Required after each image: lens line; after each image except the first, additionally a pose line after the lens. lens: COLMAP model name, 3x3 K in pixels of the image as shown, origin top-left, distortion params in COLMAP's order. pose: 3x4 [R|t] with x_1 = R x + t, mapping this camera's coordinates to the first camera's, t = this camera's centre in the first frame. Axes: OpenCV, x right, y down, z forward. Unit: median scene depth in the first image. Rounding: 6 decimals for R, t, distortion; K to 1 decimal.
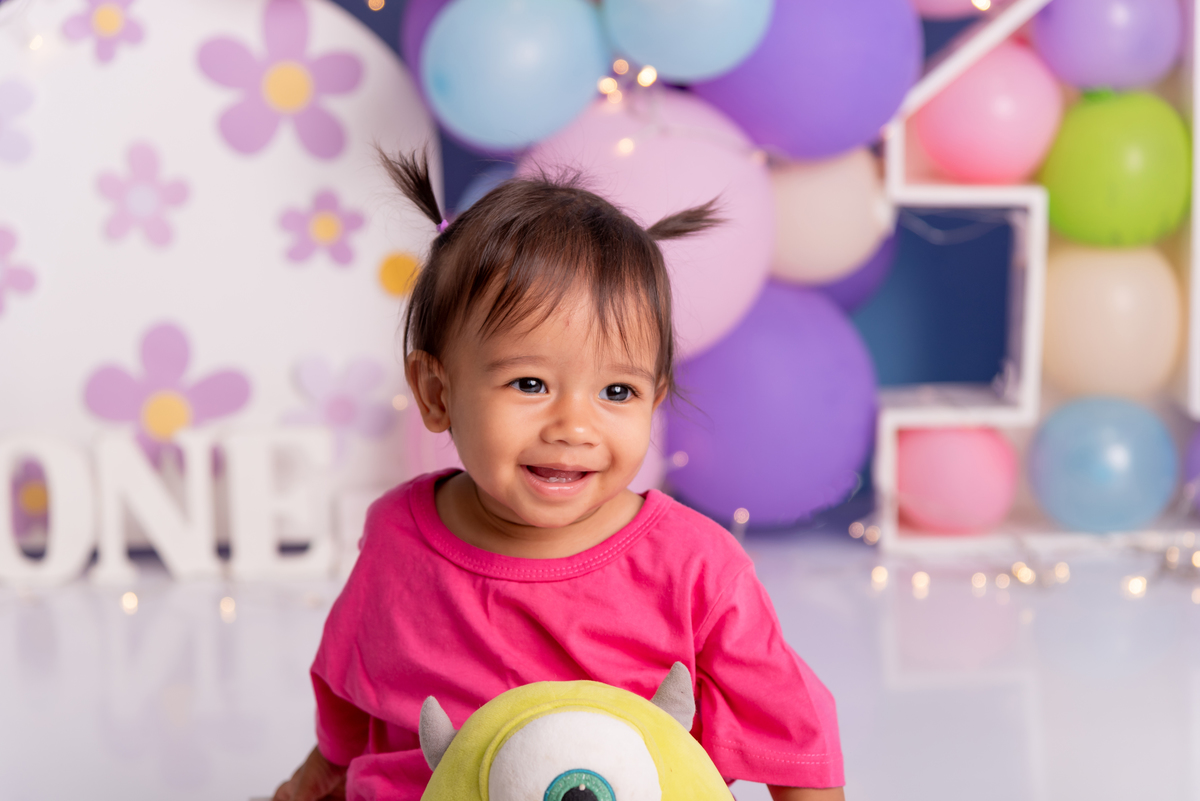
lens RADIAL K [[3425.6, 0, 600.0], [0, 3425.6, 400.5], [0, 0, 1]] dist [0.022790, -0.304255]
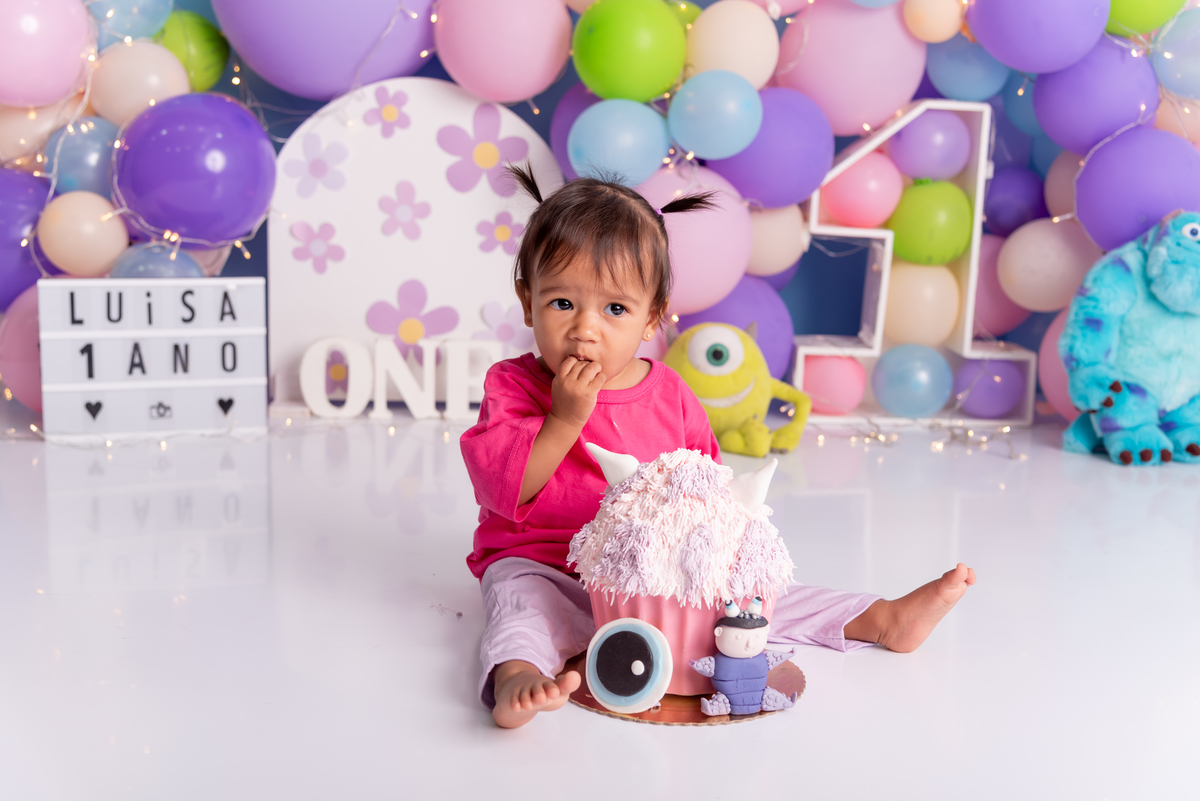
lens RADIAL K [[1592.9, 0, 610.7], [0, 1592.9, 416.6], [0, 0, 1]] dist [-0.014147, 0.038384]
pose [[0.997973, 0.045285, 0.044715, -0.056571], [-0.047038, 0.998133, 0.038967, 0.012288], [-0.042867, -0.040991, 0.998240, 0.138677]]
